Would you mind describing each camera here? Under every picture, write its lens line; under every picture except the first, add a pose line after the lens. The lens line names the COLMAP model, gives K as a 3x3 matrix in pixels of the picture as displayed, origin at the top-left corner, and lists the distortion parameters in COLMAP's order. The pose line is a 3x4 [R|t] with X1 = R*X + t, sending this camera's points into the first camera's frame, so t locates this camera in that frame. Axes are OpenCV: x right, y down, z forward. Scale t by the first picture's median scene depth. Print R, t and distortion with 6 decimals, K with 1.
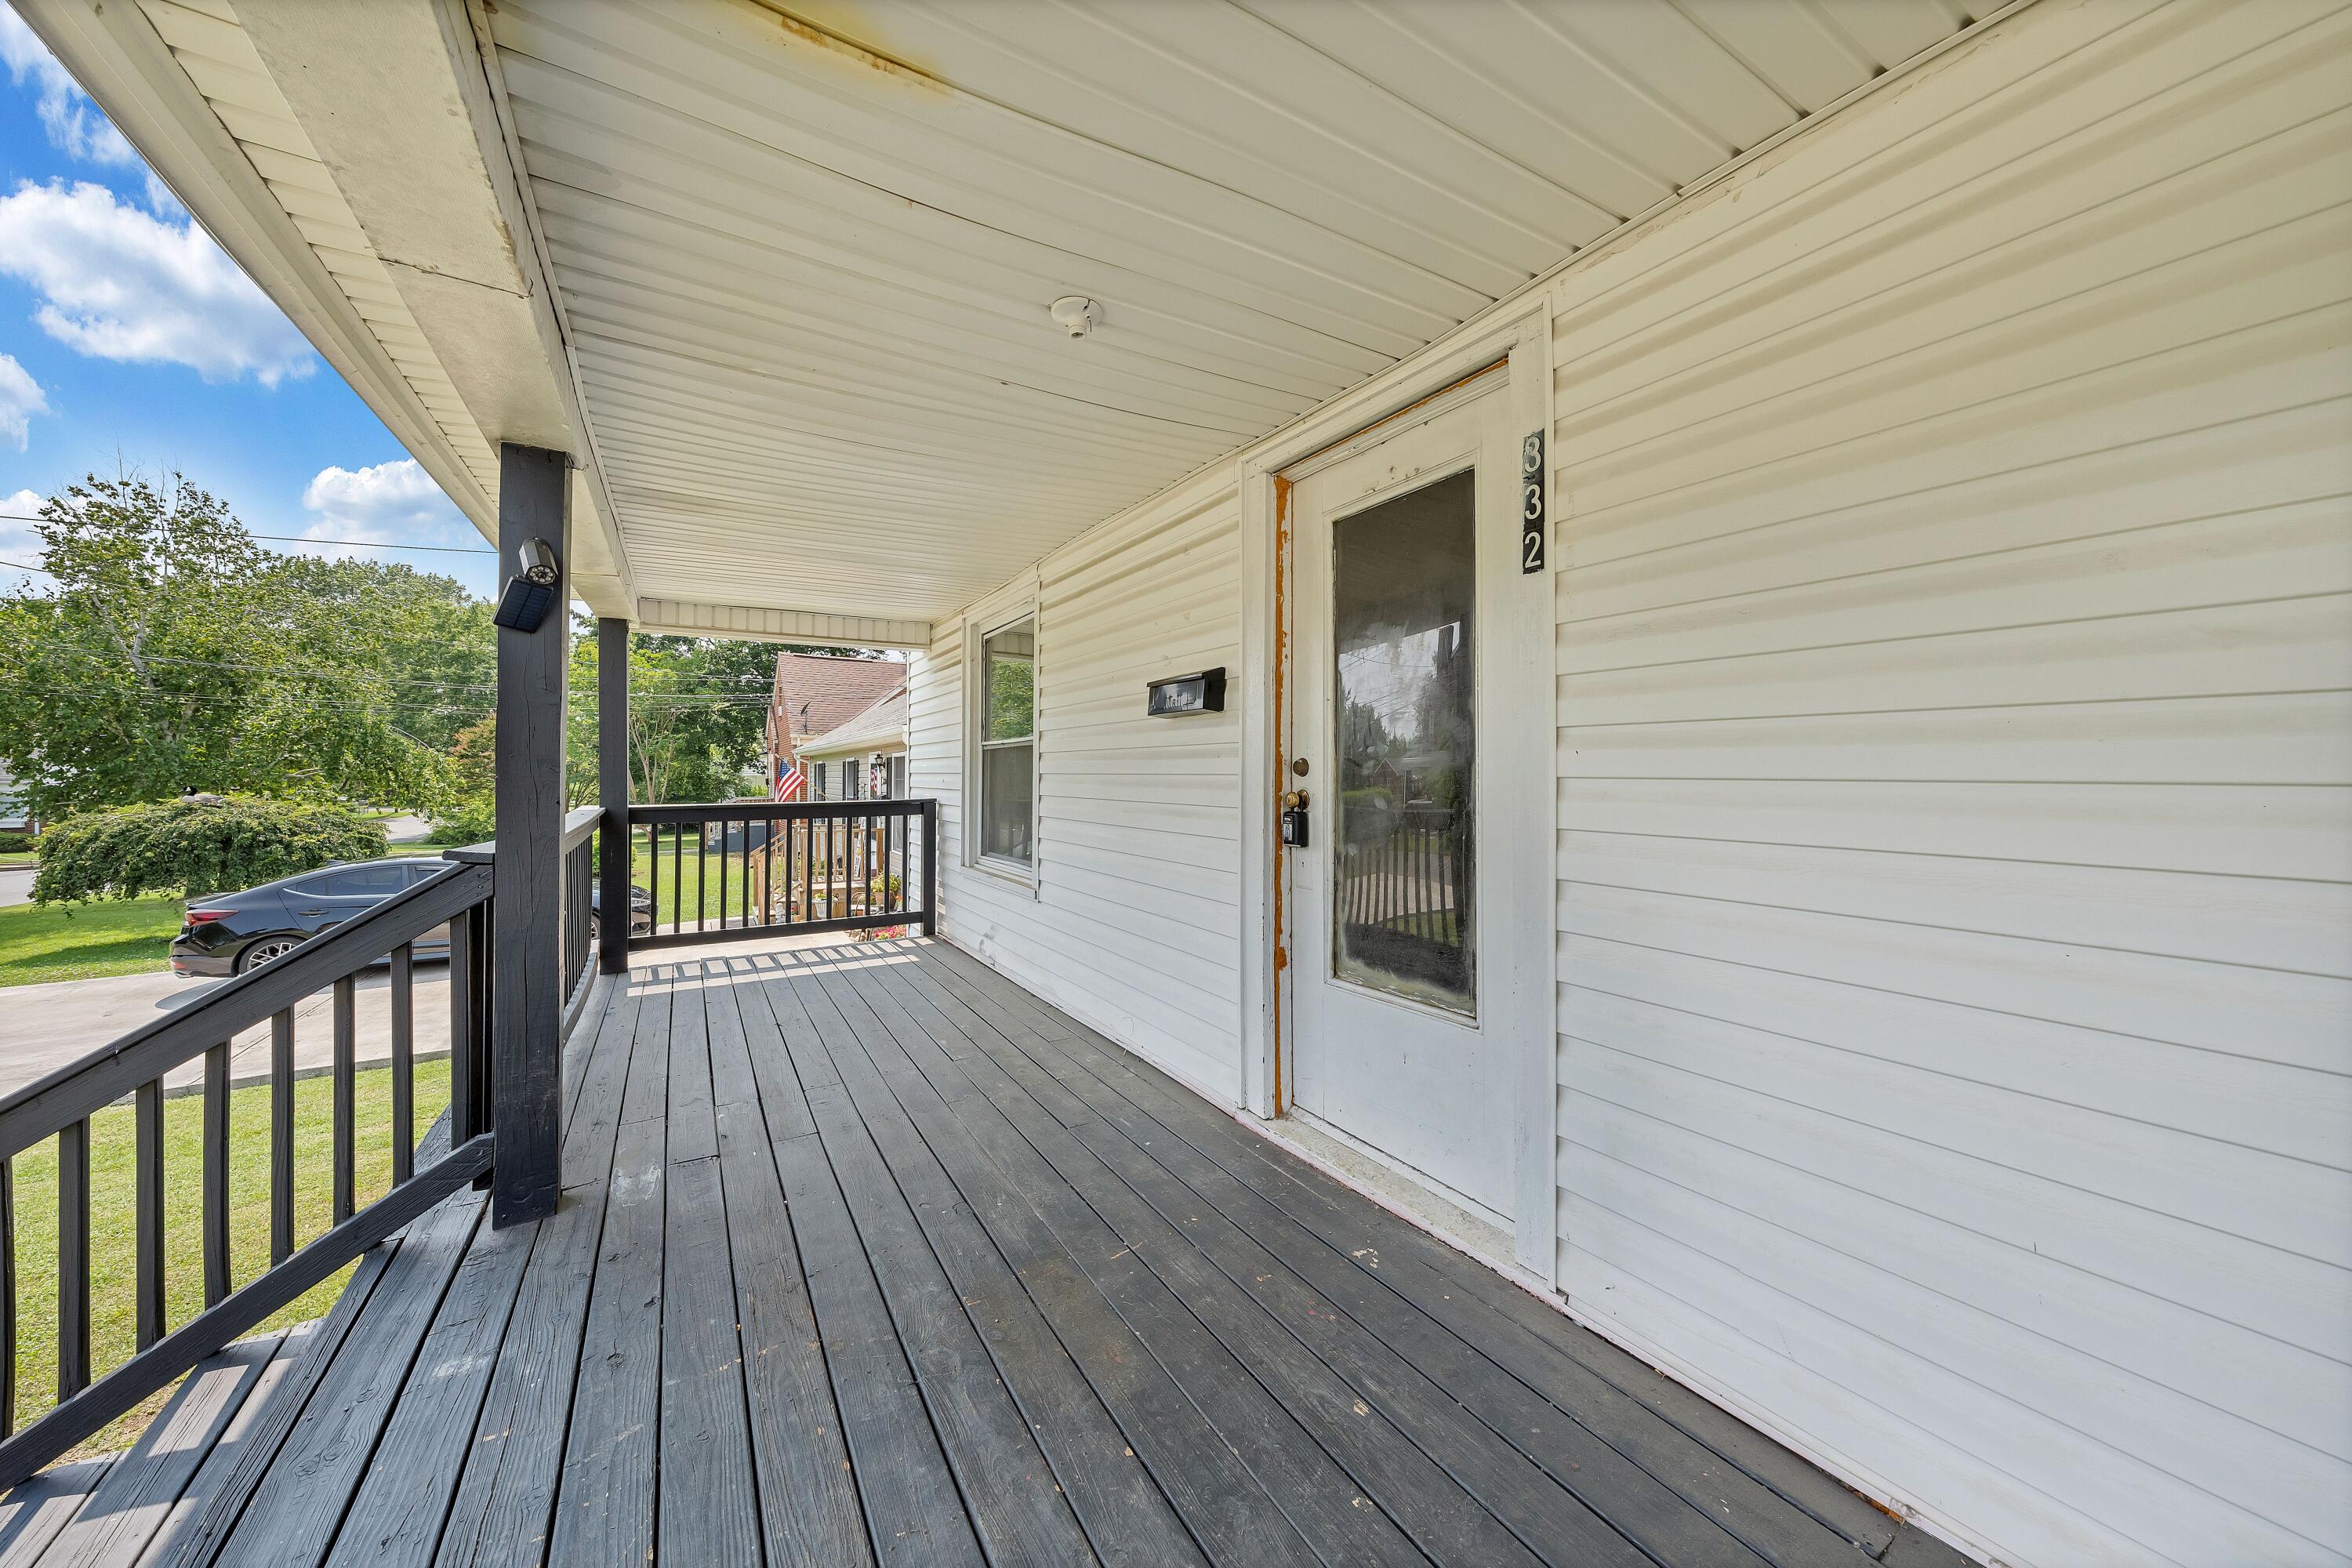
lens RADIAL K [[804.2, 0, 1181.3], [0, 804.2, 789.1], [0, 0, 1]] dist [-0.000367, -0.000230]
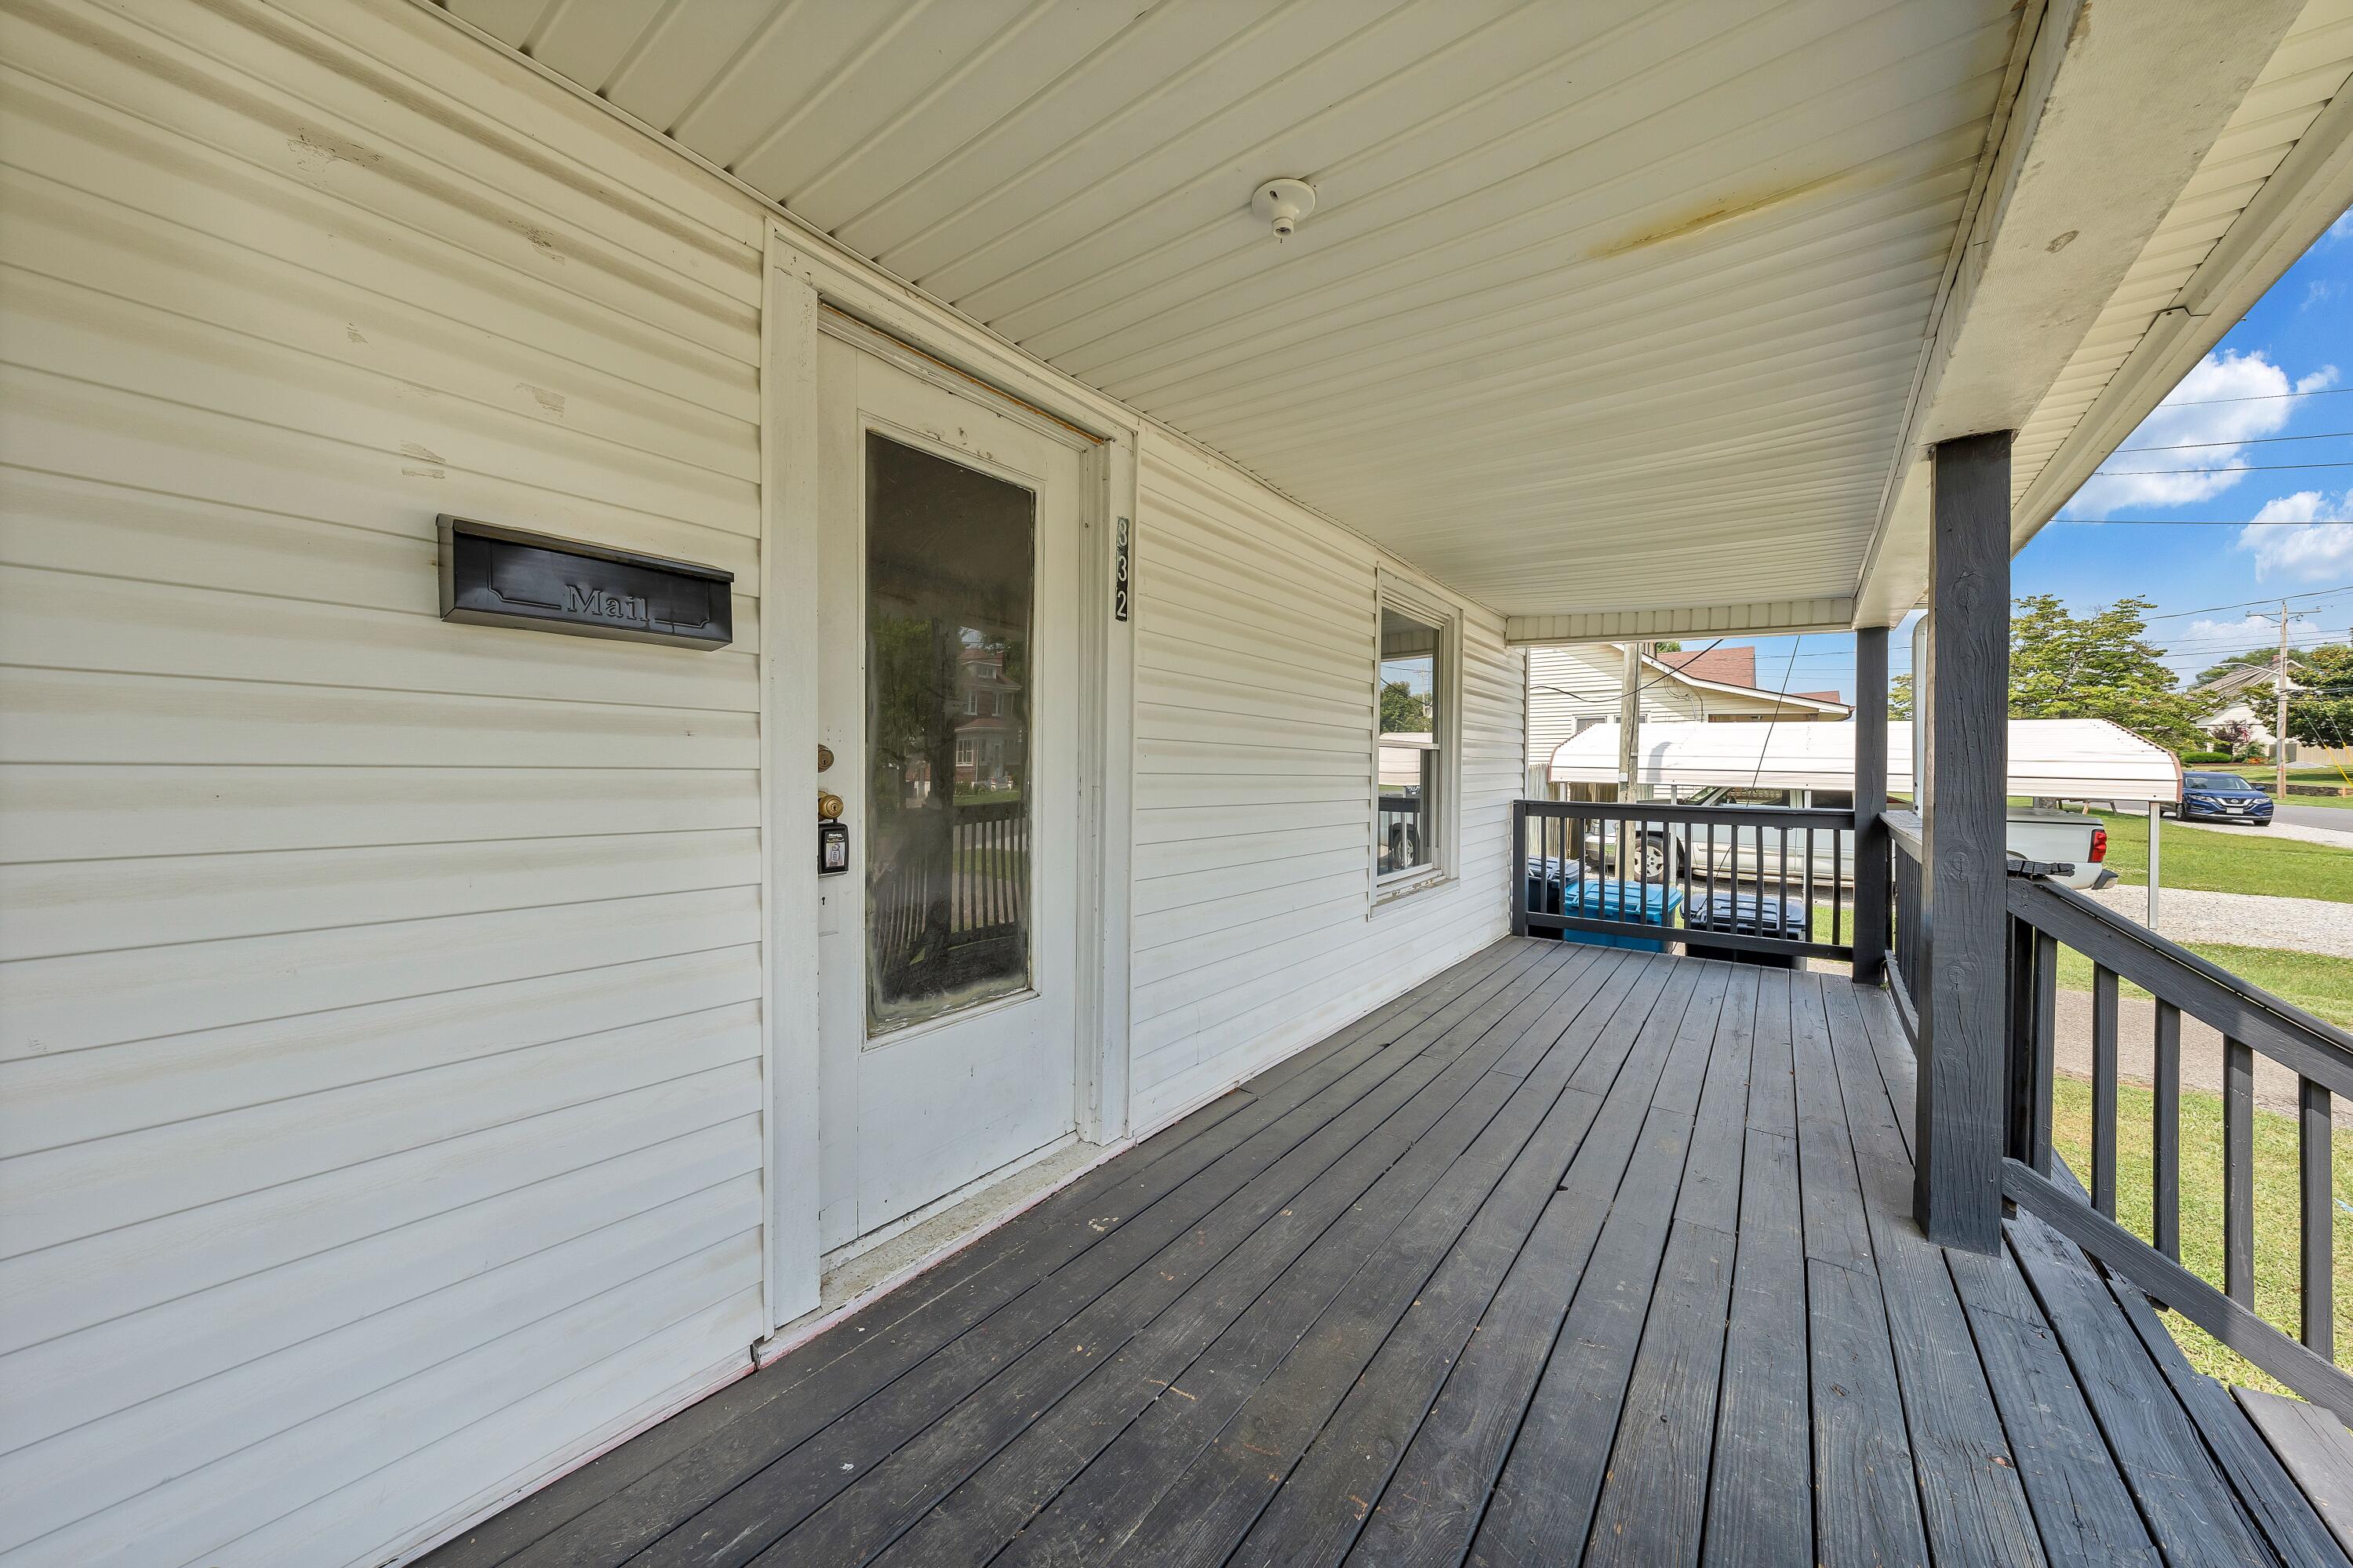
lens RADIAL K [[811.1, 0, 1176.5], [0, 811.1, 784.0], [0, 0, 1]] dist [0.007530, 0.000030]
pose [[-0.355590, -0.026280, 0.934273, -0.715296], [0.003530, 0.999560, 0.029460, -0.030494], [-0.934635, 0.013774, -0.355341, 1.151332]]
